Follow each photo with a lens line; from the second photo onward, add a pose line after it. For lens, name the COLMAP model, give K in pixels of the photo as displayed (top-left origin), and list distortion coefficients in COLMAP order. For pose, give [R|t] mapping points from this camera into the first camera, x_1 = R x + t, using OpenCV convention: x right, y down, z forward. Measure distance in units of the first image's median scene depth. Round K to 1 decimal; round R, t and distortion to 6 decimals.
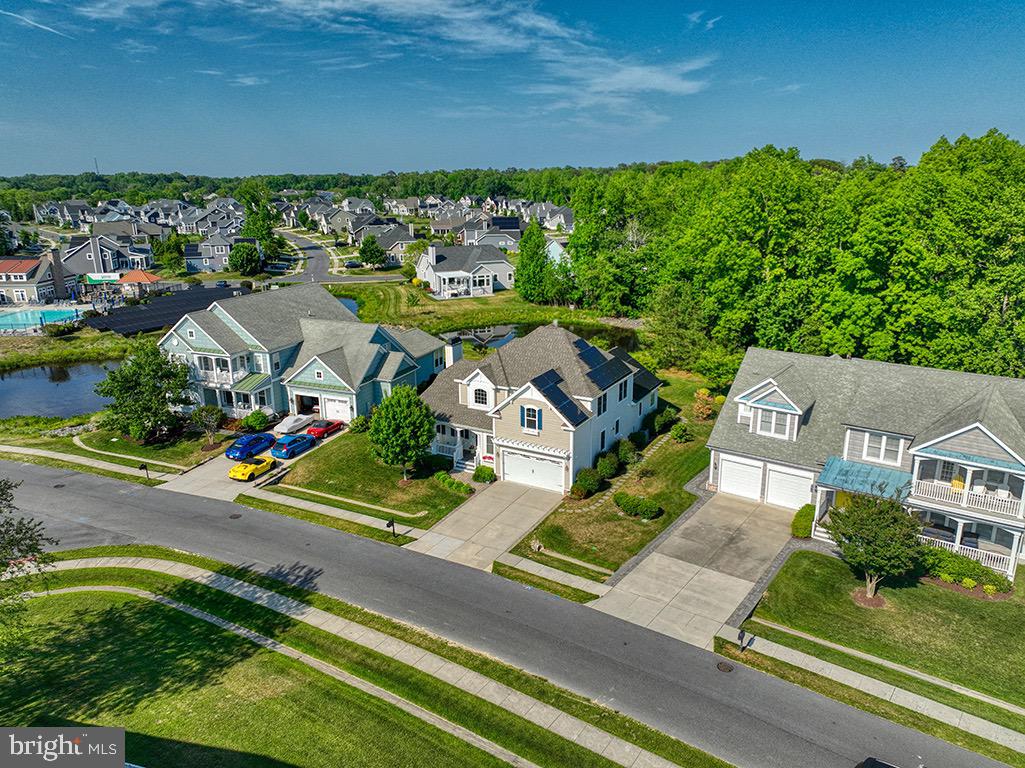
lens RADIAL K [[720.1, 0, 512.4], [0, 720.1, 383.2], [0, 0, 1]] dist [-0.000189, 0.014659]
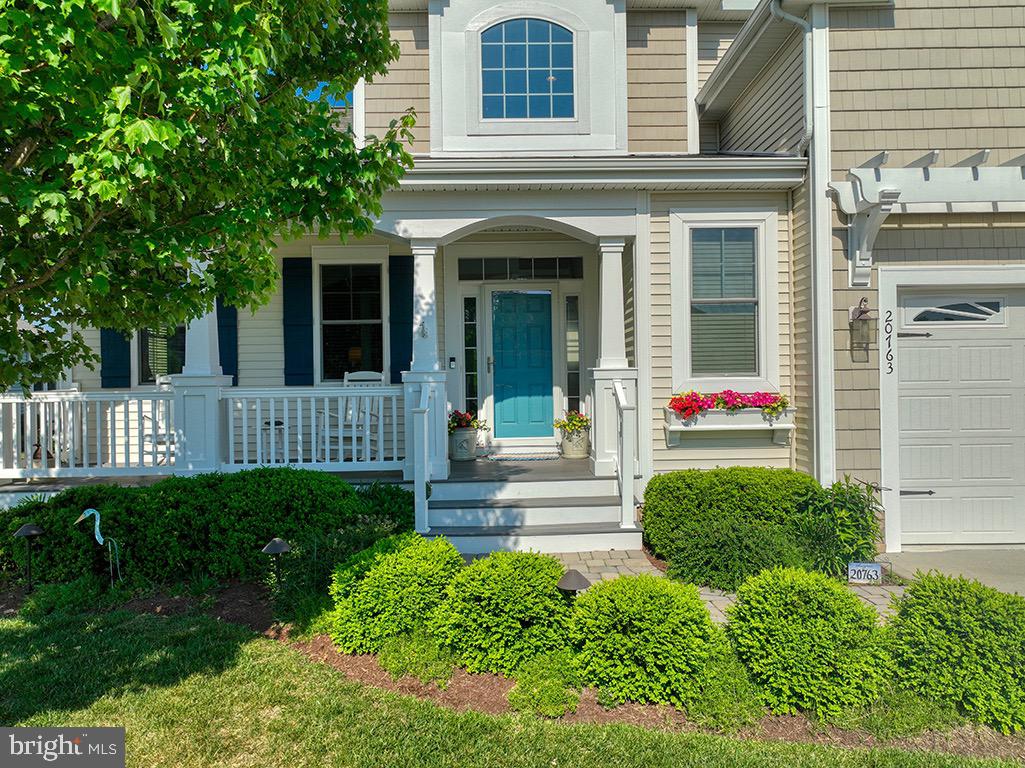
lens RADIAL K [[720.1, 0, 513.7], [0, 720.1, 382.3], [0, 0, 1]] dist [-0.000189, 0.014659]
pose [[0.859136, -0.003746, 0.511733, -0.134120], [0.147067, 0.959598, -0.239883, 0.127816], [-0.490159, 0.281351, 0.824976, 0.924932]]
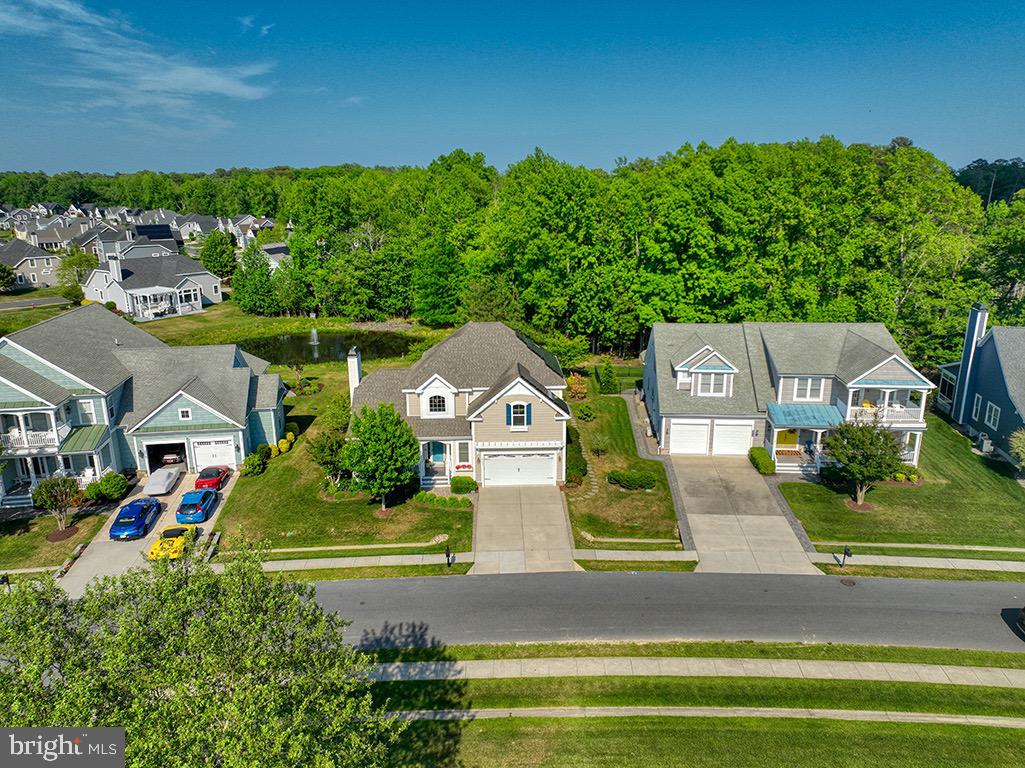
lens RADIAL K [[720.1, 0, 516.8], [0, 720.1, 383.3], [0, 0, 1]] dist [-0.000189, 0.014659]
pose [[0.850408, -0.135992, 0.508245, -0.439545], [0.141171, 0.989573, 0.028571, -0.020152], [-0.506831, 0.047453, 0.860739, 0.160242]]
